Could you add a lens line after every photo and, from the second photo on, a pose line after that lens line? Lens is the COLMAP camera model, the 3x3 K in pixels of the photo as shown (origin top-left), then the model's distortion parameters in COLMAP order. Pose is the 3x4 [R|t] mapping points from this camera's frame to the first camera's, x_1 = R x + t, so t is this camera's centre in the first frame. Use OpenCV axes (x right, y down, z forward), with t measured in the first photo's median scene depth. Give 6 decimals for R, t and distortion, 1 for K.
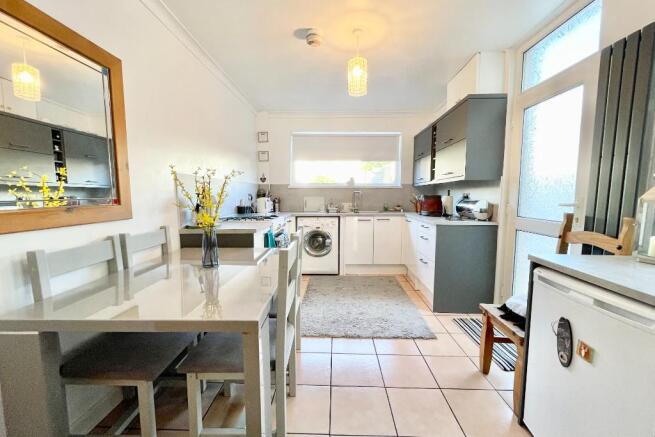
lens RADIAL K [[265.0, 0, 328.9], [0, 265.0, 221.5], [0, 0, 1]] dist [0.000758, -0.000686]
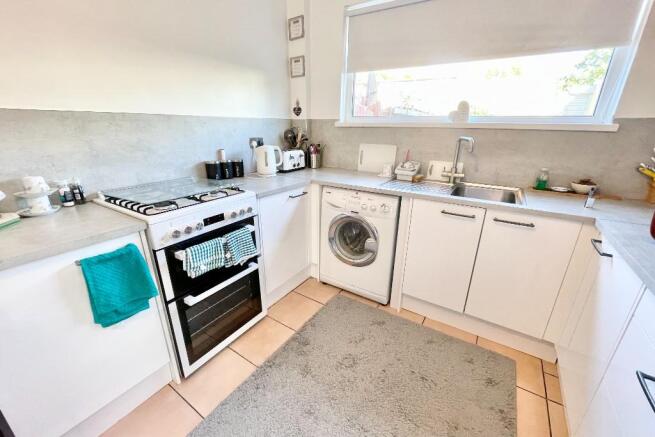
lens RADIAL K [[265.0, 0, 325.3], [0, 265.0, 219.7], [0, 0, 1]] dist [0.000758, -0.000686]
pose [[0.852601, 0.181933, -0.489869, 0.144100], [-0.058662, 0.964834, 0.256232, -0.079951], [0.519260, -0.189727, 0.833291, 0.498367]]
